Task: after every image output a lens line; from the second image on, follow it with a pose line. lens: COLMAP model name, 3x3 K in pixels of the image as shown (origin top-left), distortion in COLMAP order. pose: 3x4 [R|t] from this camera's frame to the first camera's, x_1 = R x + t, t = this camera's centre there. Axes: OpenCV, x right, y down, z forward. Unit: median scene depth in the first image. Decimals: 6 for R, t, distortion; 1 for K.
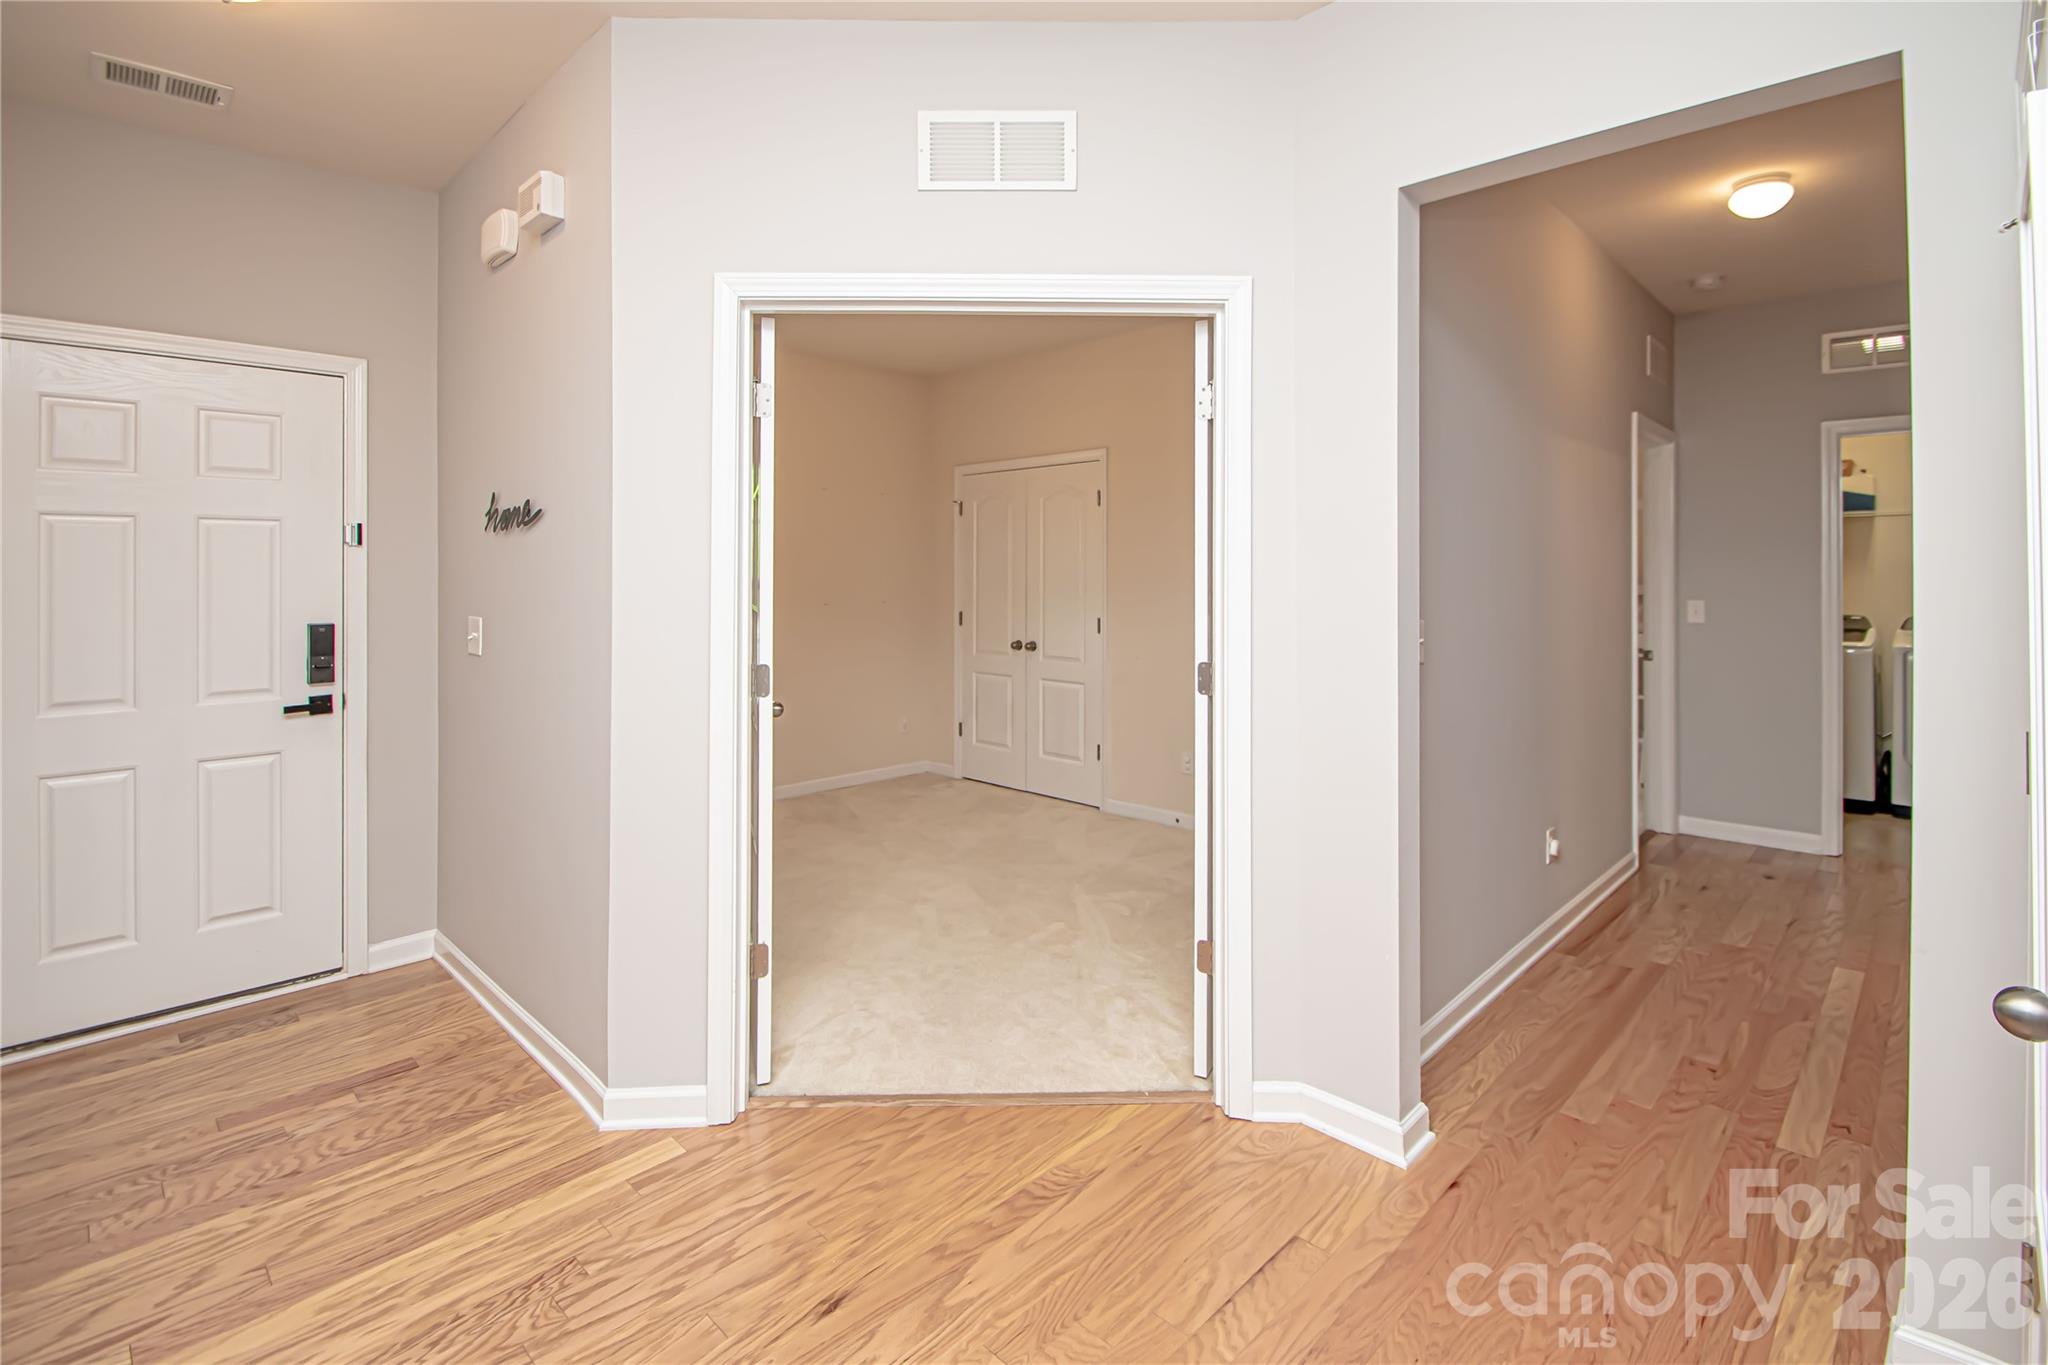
lens RADIAL K [[1101.5, 0, 1023.1], [0, 1101.5, 675.7], [0, 0, 1]] dist [0.003041, -0.027901]
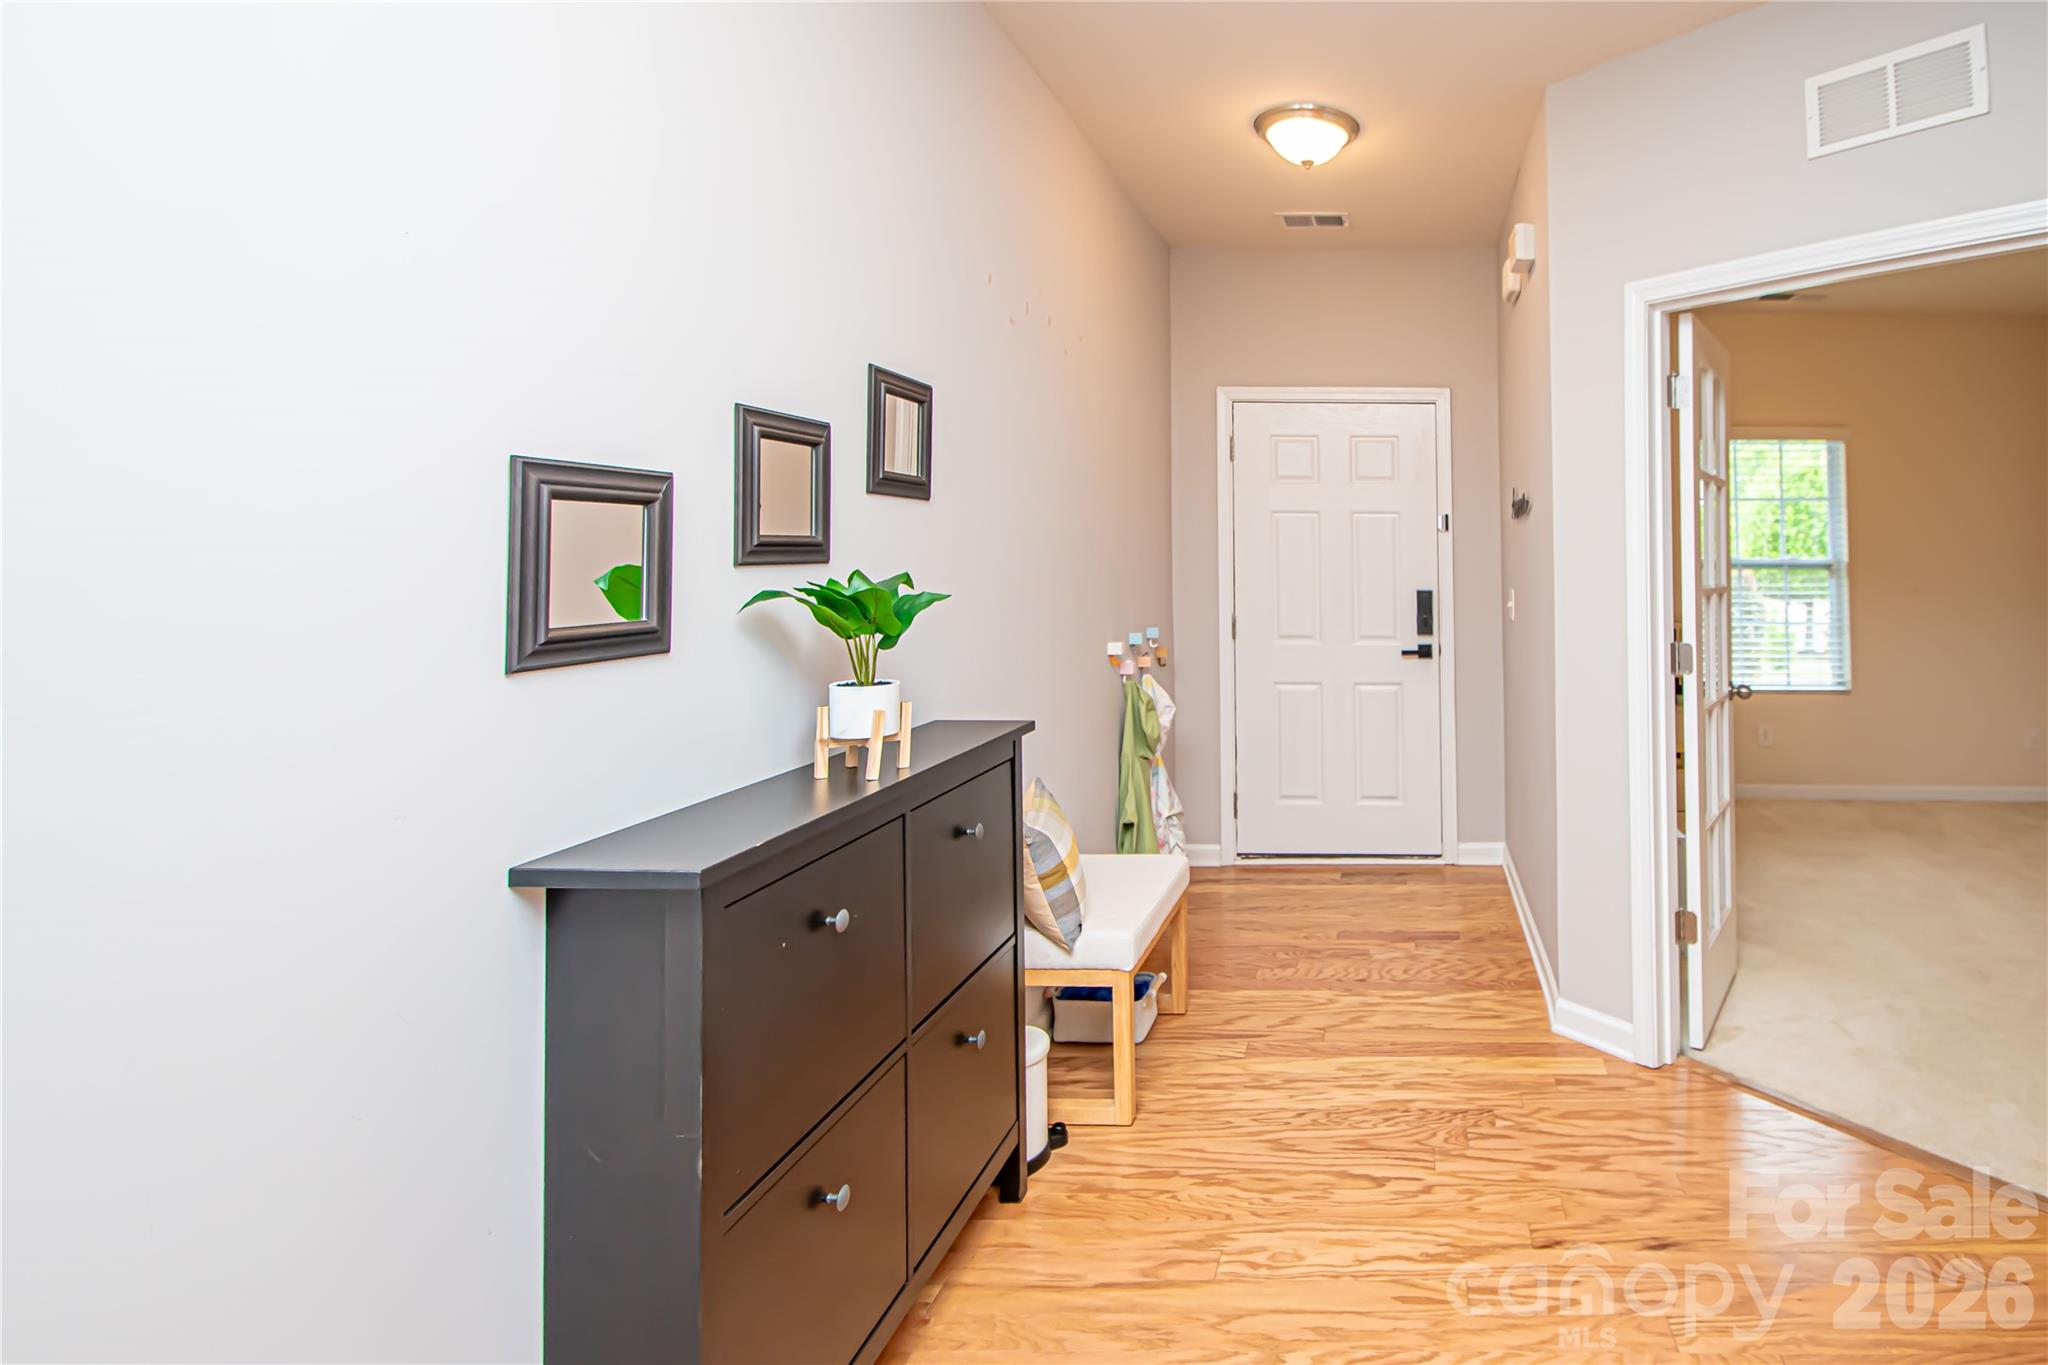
lens RADIAL K [[927.1, 0, 1025.4], [0, 927.1, 697.1], [0, 0, 1]] dist [0.001291, -0.014483]
pose [[0.516152, 0.130861, -0.846441, 0.117075], [-0.075748, 0.991361, 0.107075, -0.003119], [0.853141, 0.008850, 0.521605, 0.000490]]
